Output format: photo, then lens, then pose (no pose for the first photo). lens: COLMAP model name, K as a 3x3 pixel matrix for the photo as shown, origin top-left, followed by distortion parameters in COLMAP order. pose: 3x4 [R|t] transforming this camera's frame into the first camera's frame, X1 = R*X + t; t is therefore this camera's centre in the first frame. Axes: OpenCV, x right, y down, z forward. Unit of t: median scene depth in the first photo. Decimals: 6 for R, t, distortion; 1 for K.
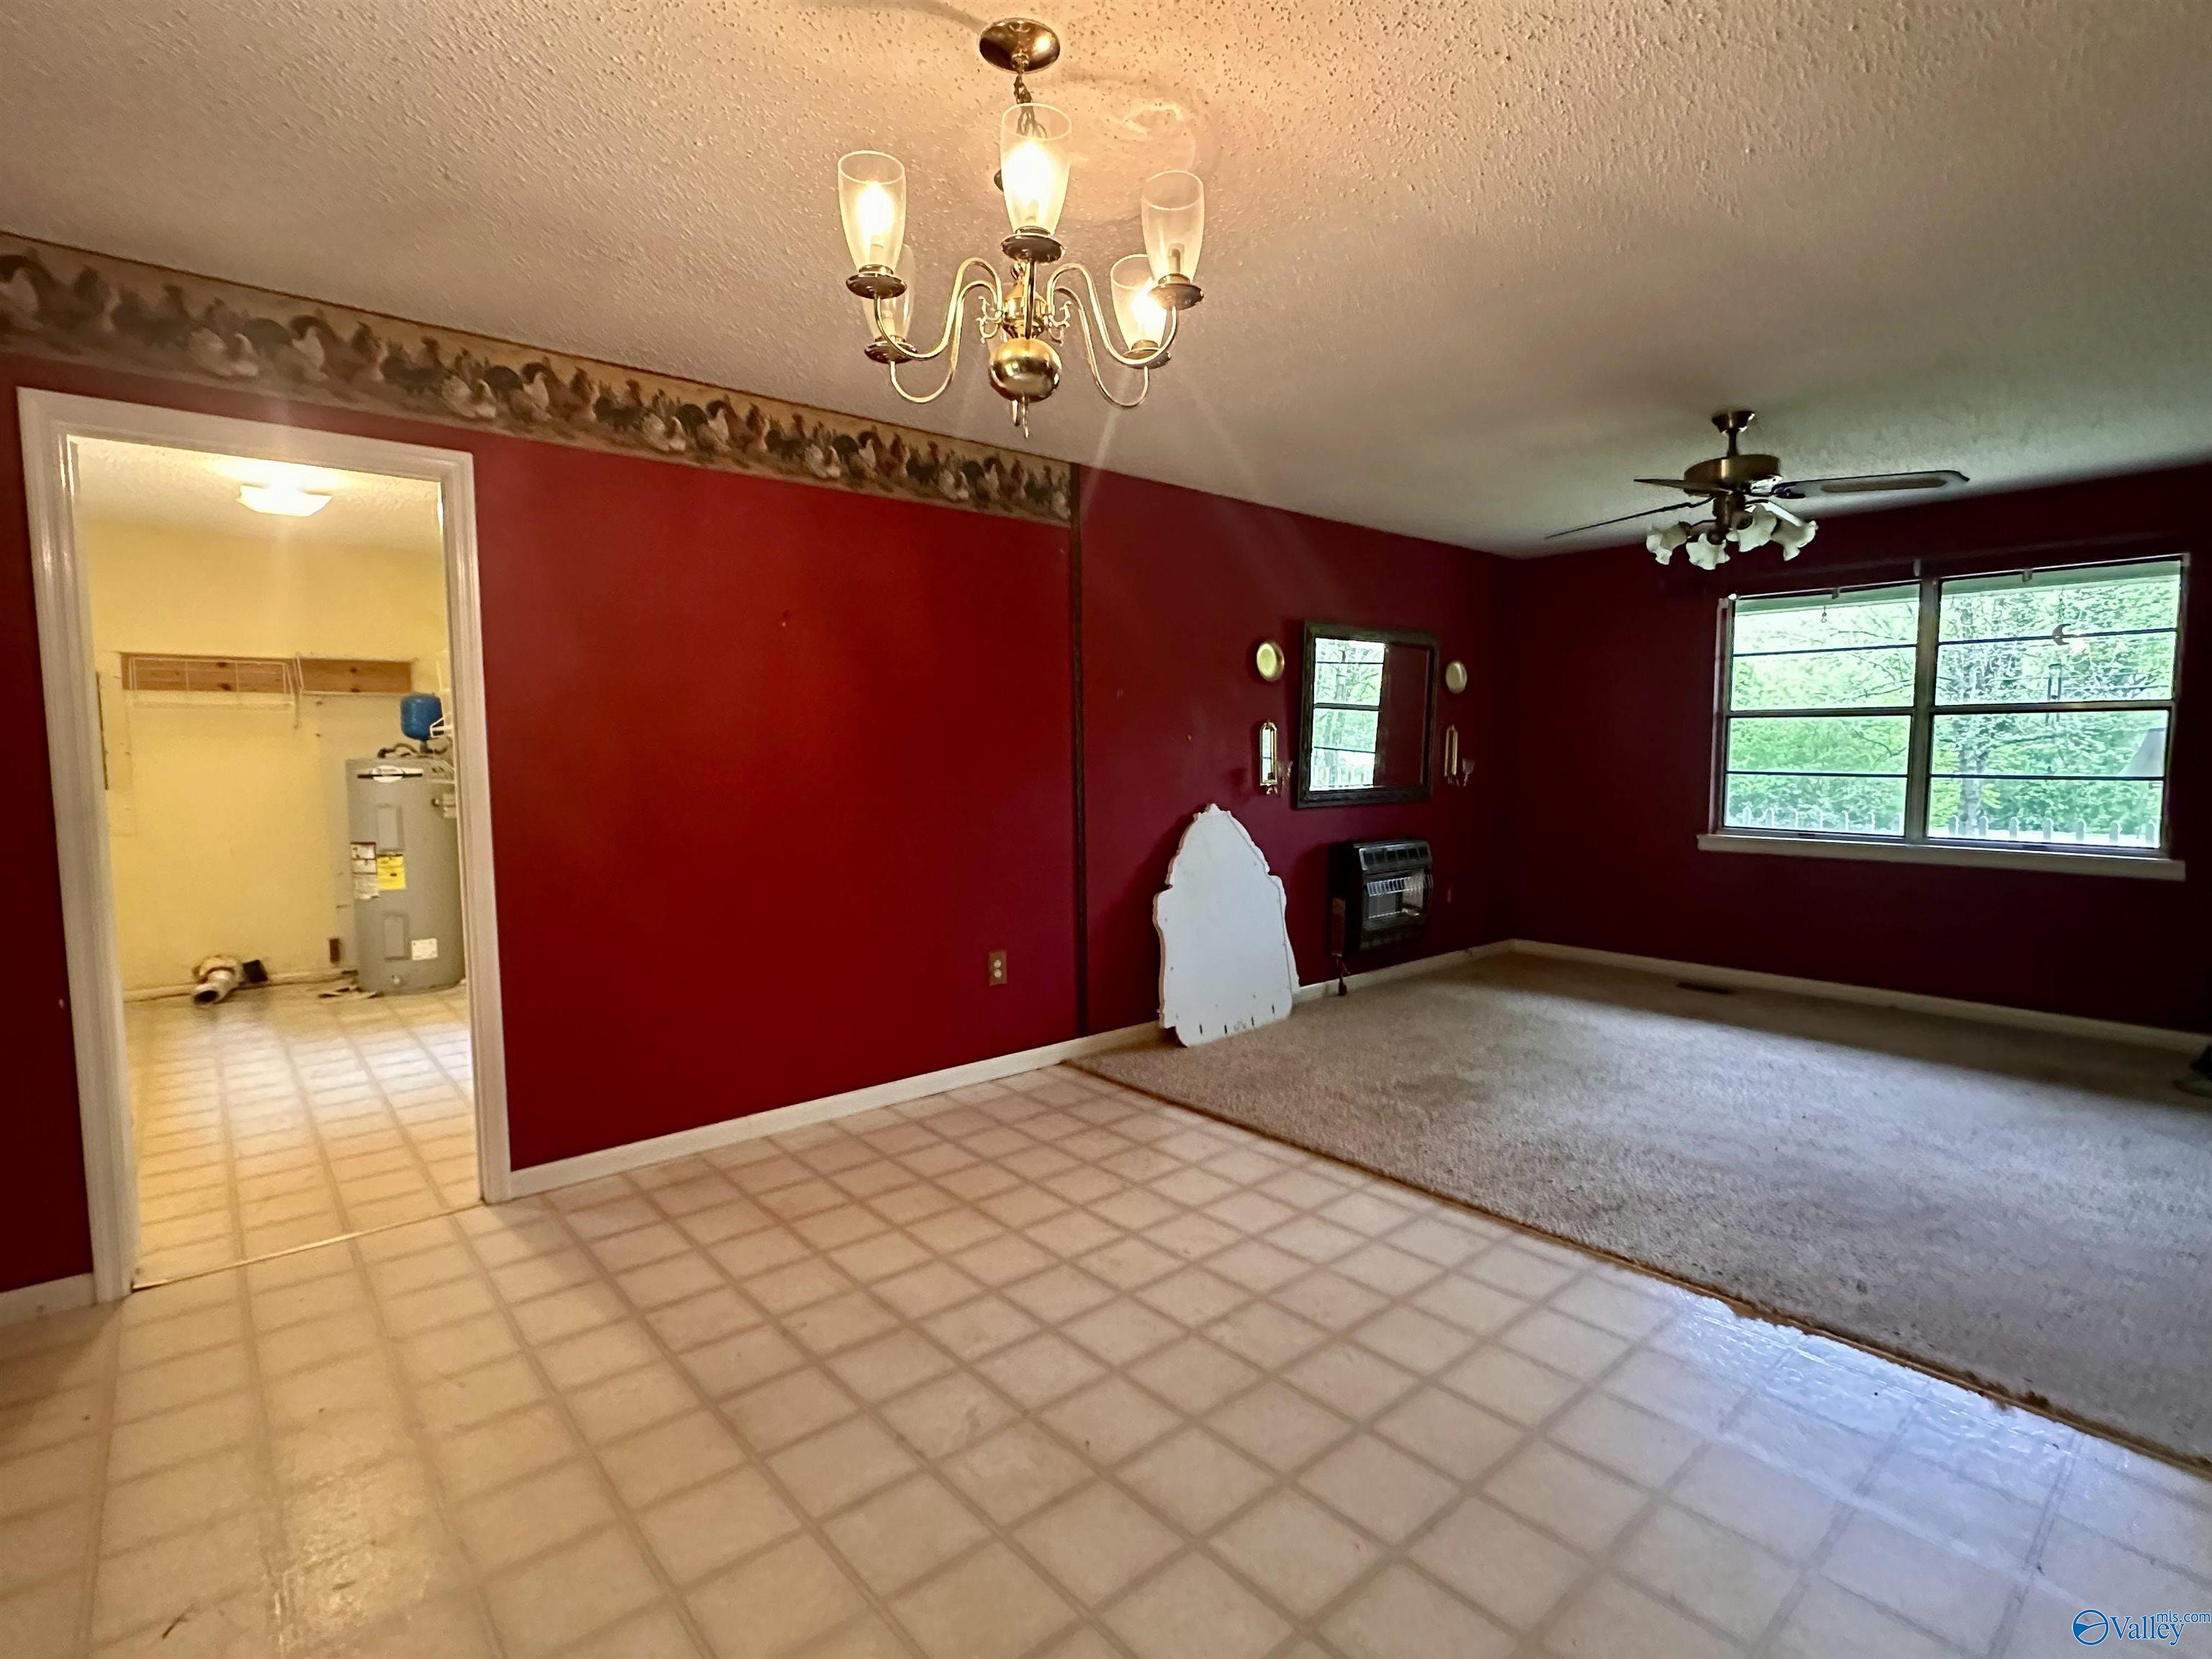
lens RADIAL K [[1078.1, 0, 1115.8], [0, 1078.1, 831.4], [0, 0, 1]] dist [-0.006548, 0.001661]
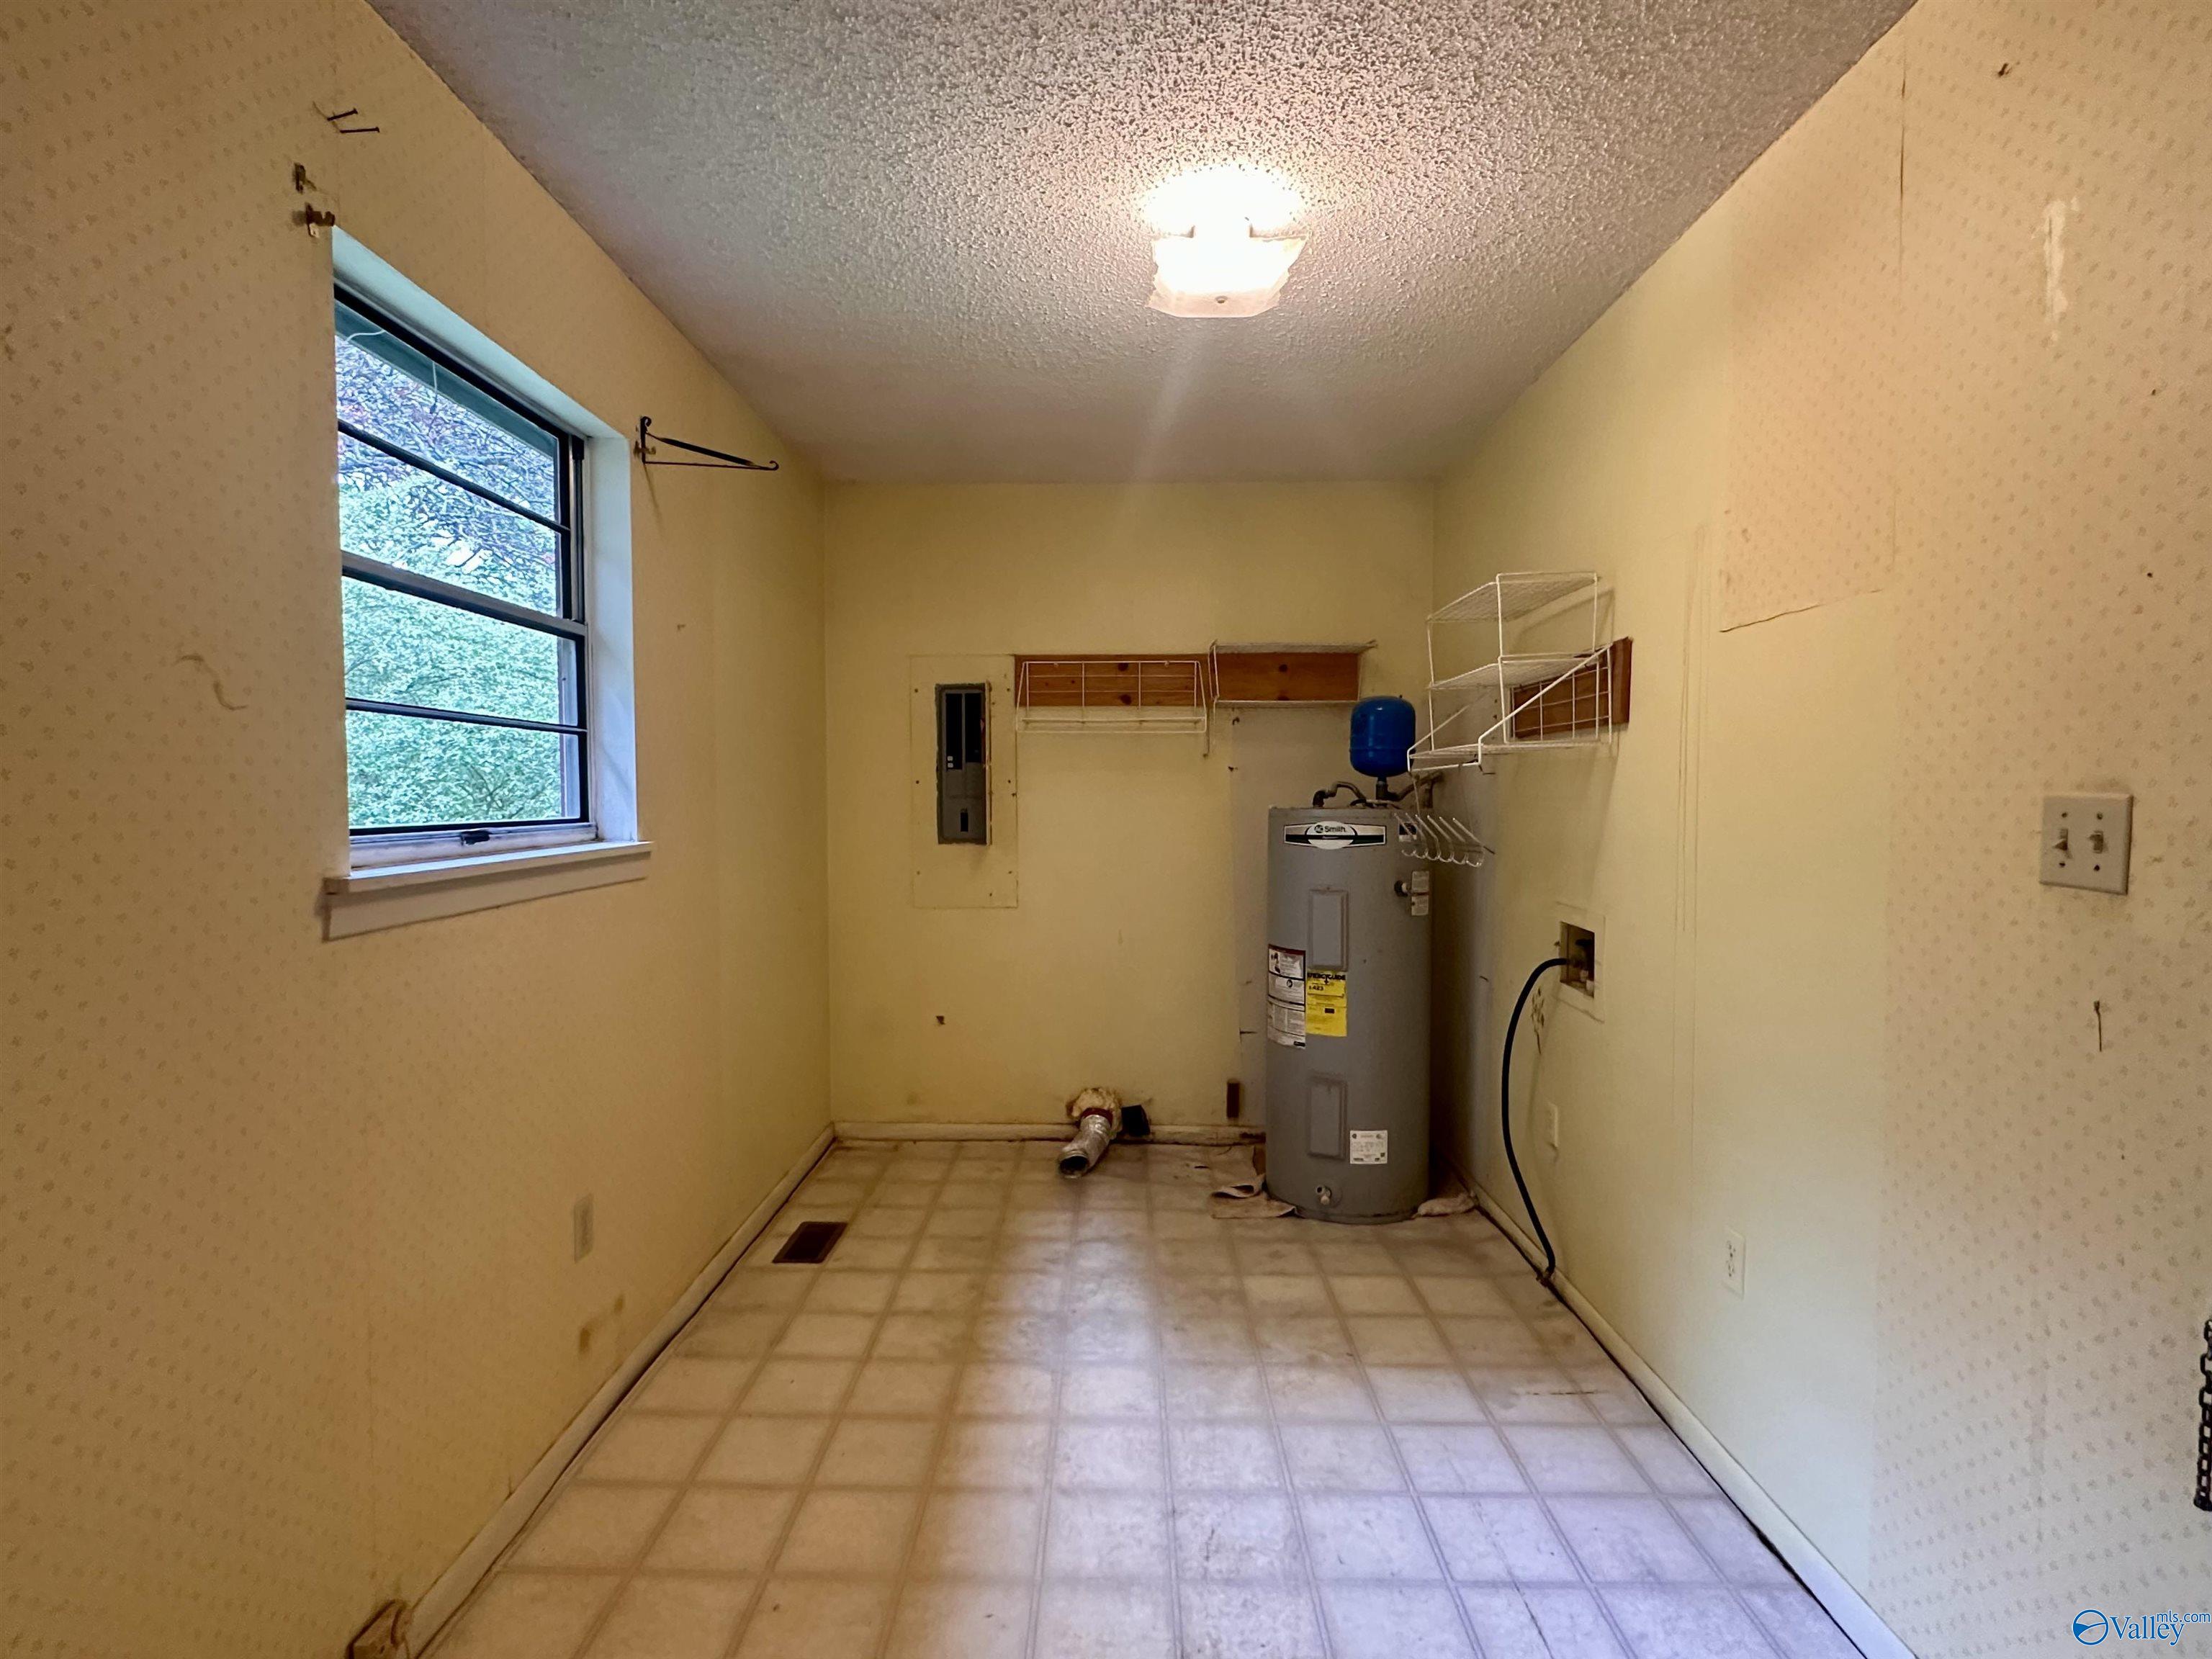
lens RADIAL K [[1078.1, 0, 1101.2], [0, 1078.1, 829.4], [0, 0, 1]] dist [-0.006548, 0.001661]
pose [[0.741340, 0.031142, -0.670407, -0.378379], [-0.057815, 0.998173, -0.017564, -0.038831], [0.668635, 0.051781, 0.741786, 0.485539]]
